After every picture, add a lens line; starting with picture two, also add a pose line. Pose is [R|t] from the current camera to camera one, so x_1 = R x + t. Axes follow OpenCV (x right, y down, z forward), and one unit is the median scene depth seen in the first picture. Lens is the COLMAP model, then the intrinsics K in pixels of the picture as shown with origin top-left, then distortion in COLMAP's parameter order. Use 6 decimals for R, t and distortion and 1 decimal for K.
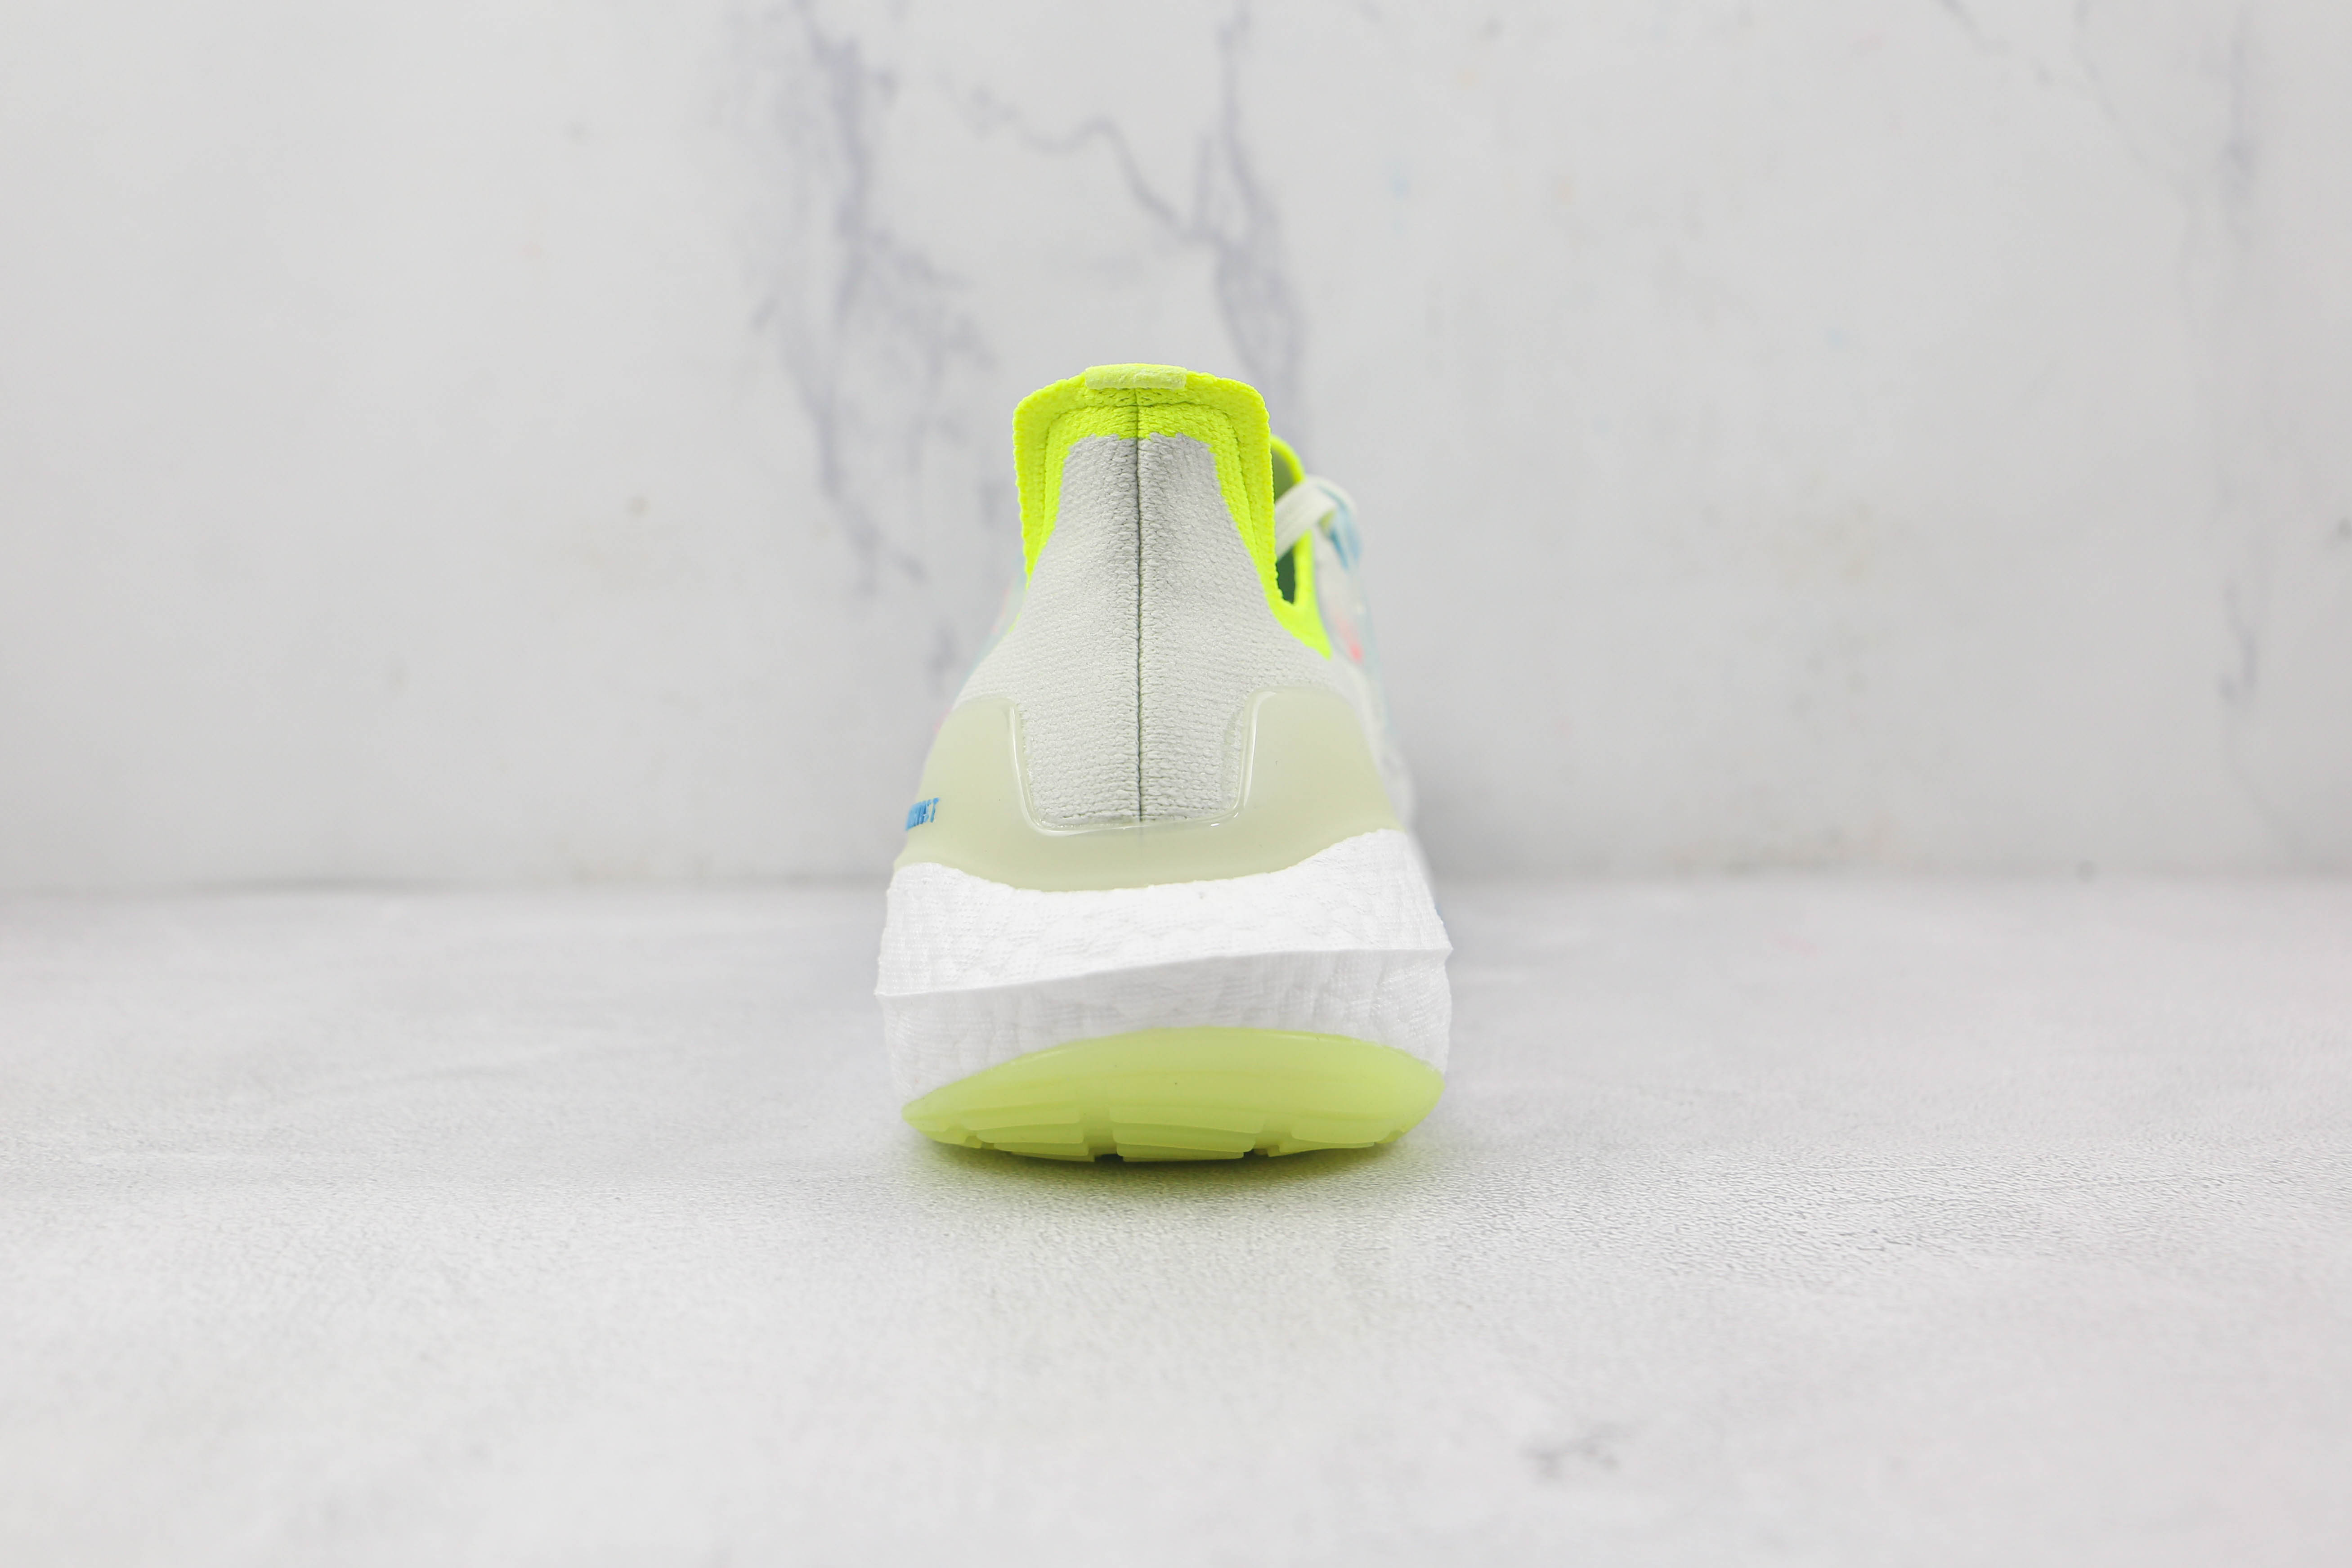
lens RADIAL K [[2587.6, 0, 1135.3], [0, 2587.6, 859.7], [0, 0, 1]] dist [-0.023781, 0.000000]
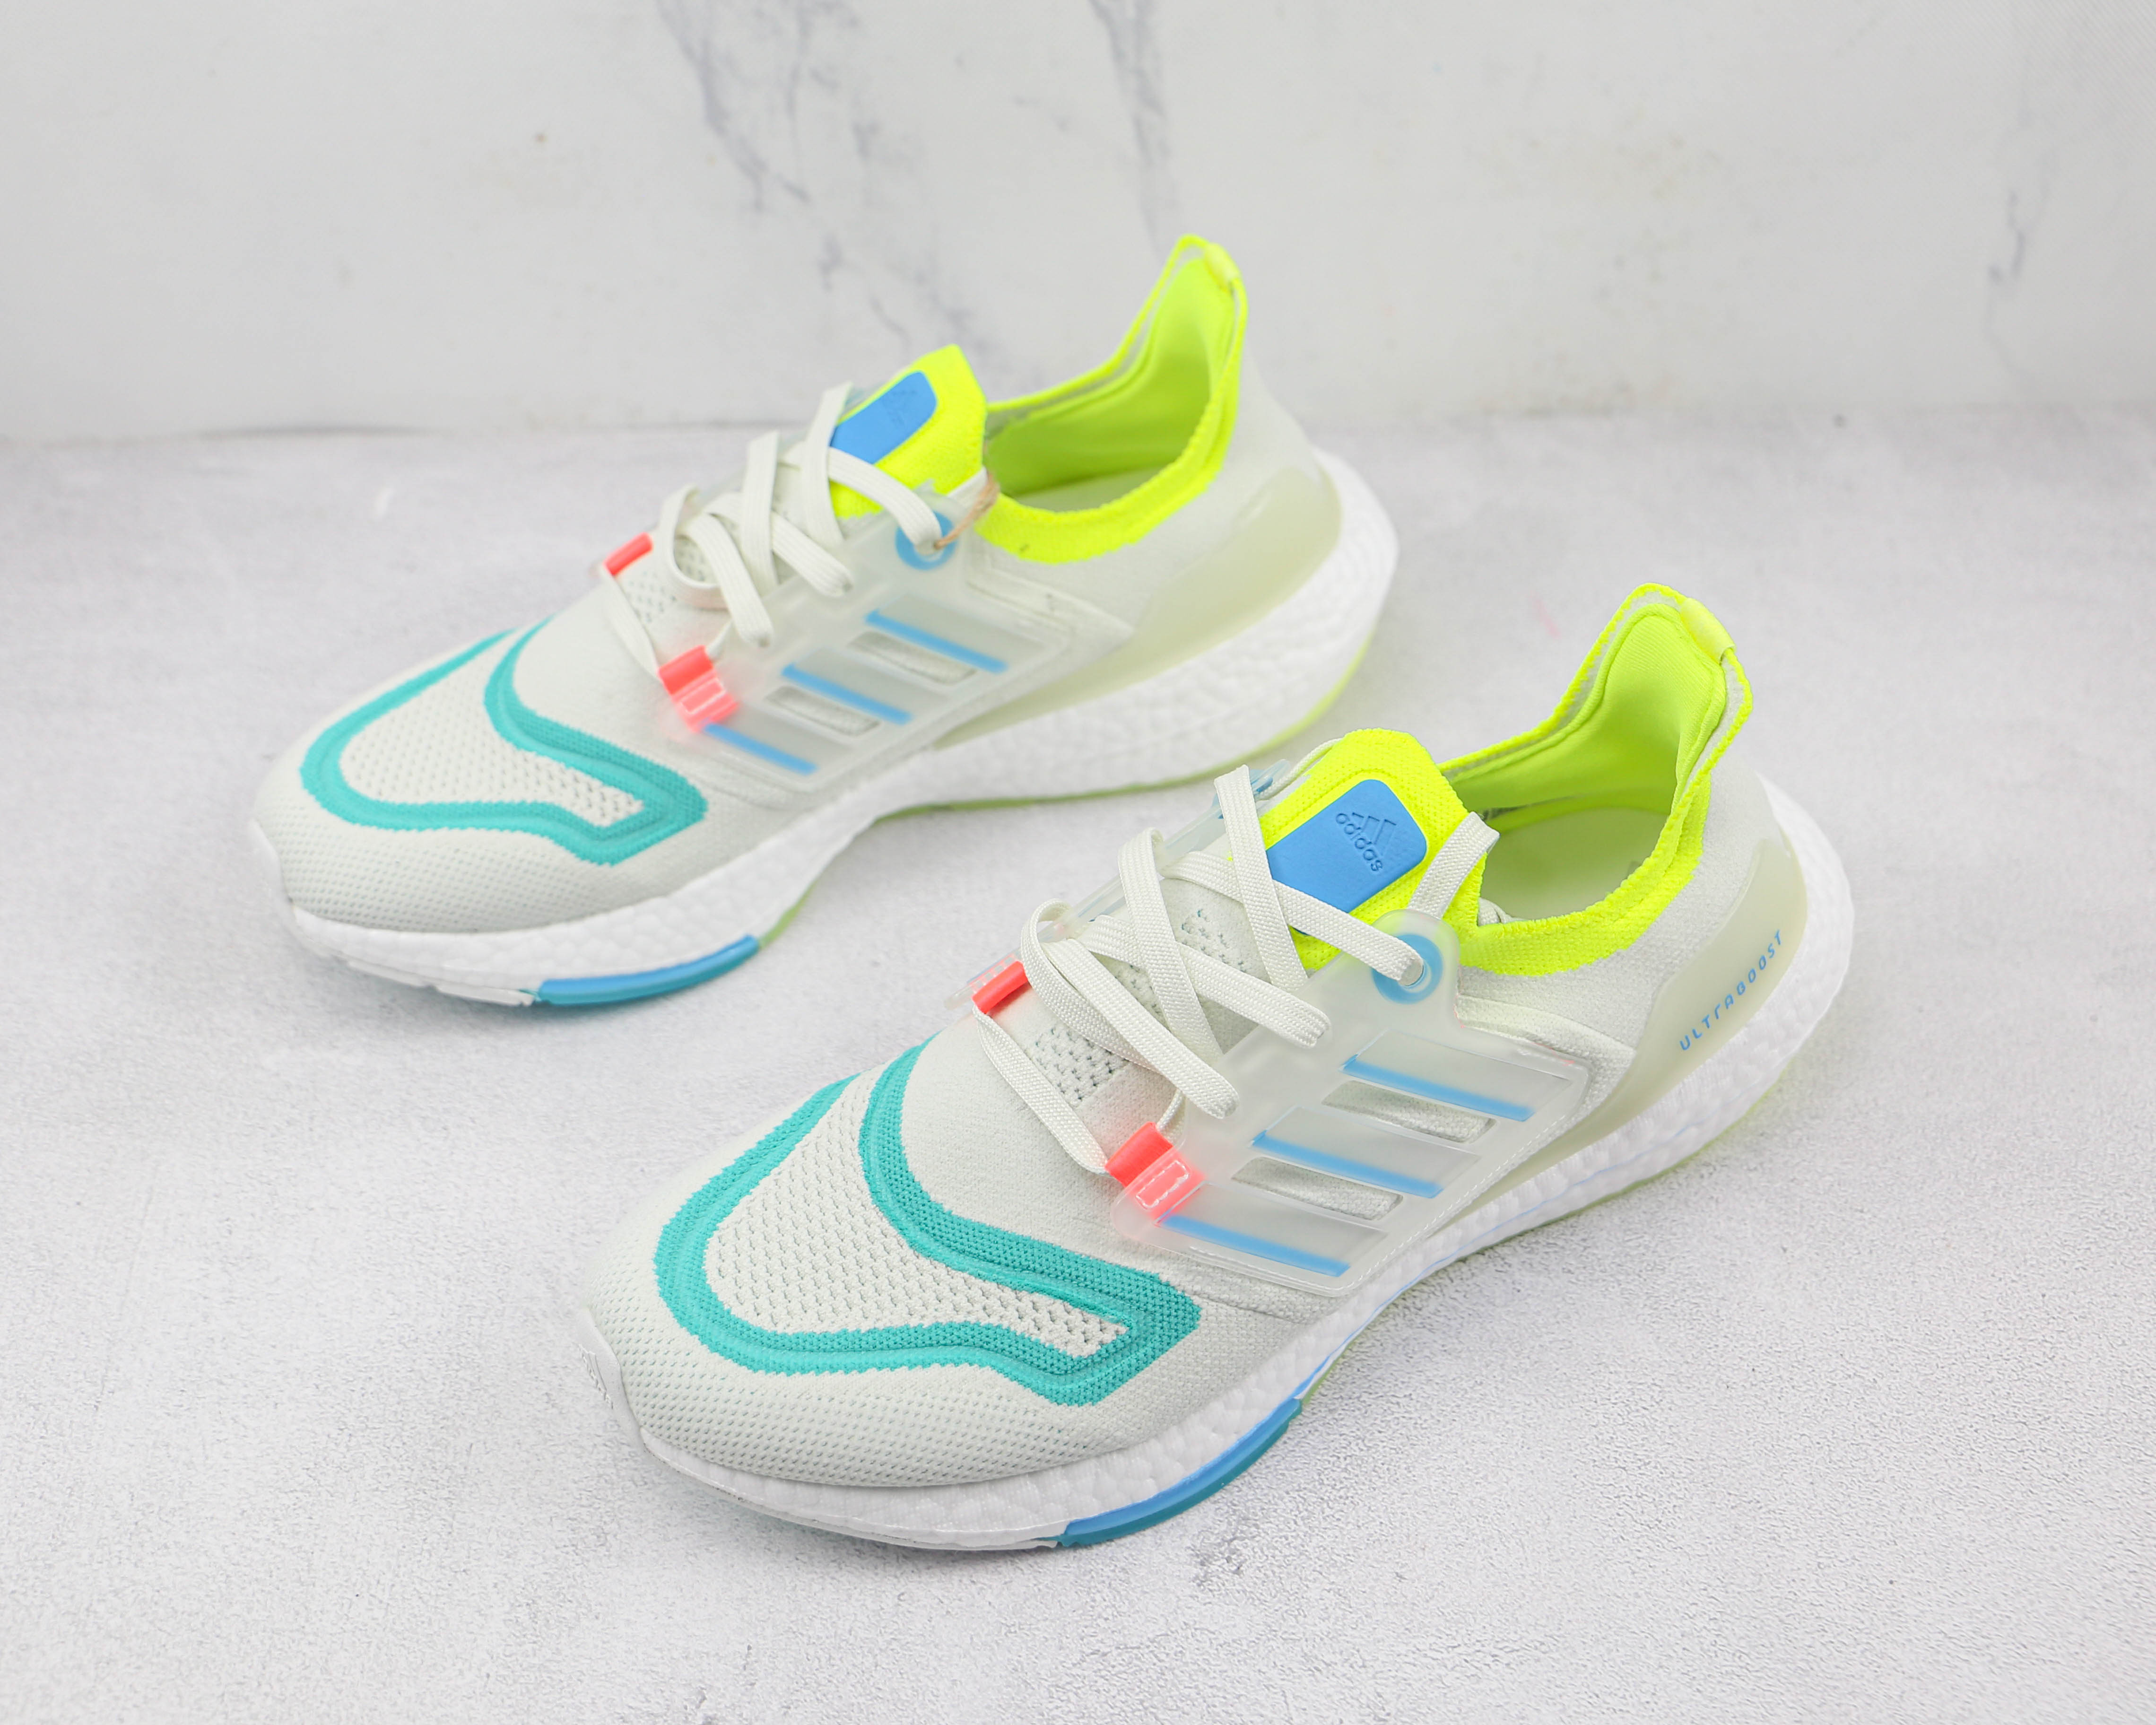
lens RADIAL K [[2683.6, 0, 1036.7], [0, 2683.6, 942.2], [0, 0, 1]] dist [-0.012757, 0.000000]
pose [[0.999494, -0.006002, -0.031248, 0.051669], [0.024353, 0.776348, 0.629834, -0.618495], [0.020478, -0.630276, 0.776101, -0.081258]]
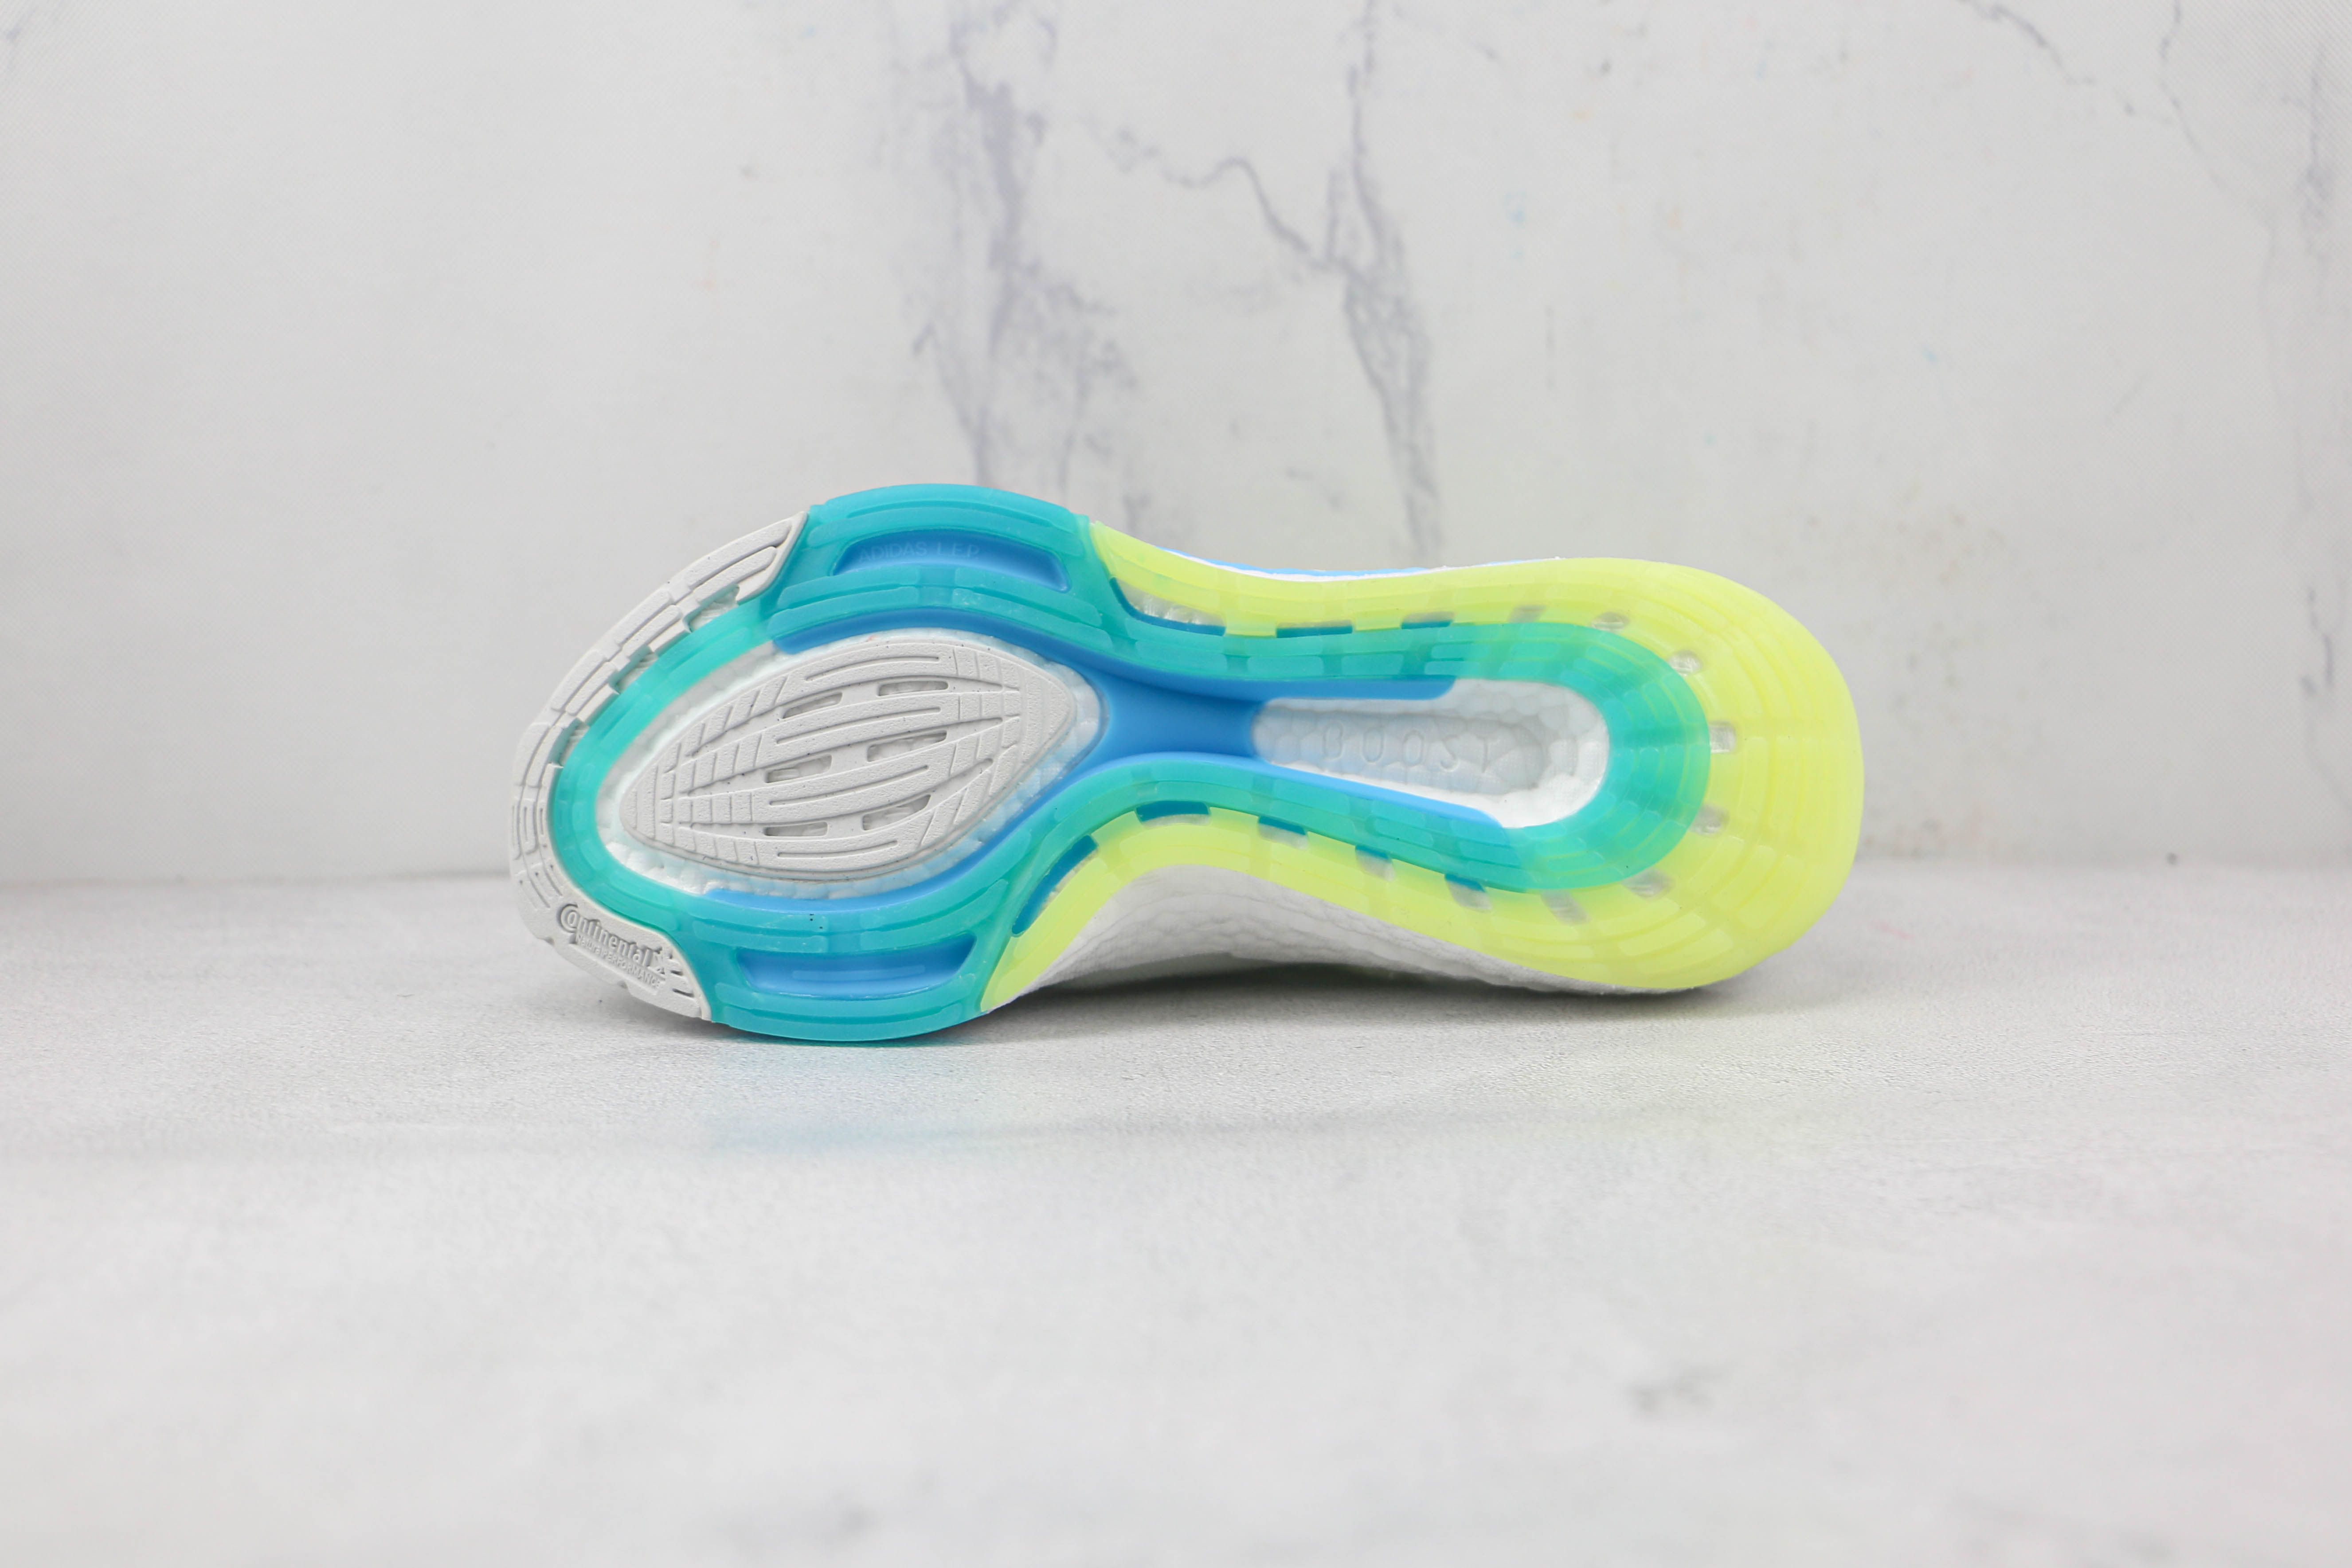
lens RADIAL K [[2587.5, 0, 1168.9], [0, 2587.5, 822.7], [0, 0, 1]] dist [-0.023781, 0.000000]
pose [[0.999410, -0.001574, -0.034324, -0.005530], [0.001496, 0.999996, -0.002300, -0.009014], [0.034327, 0.002248, 0.999408, -0.070822]]
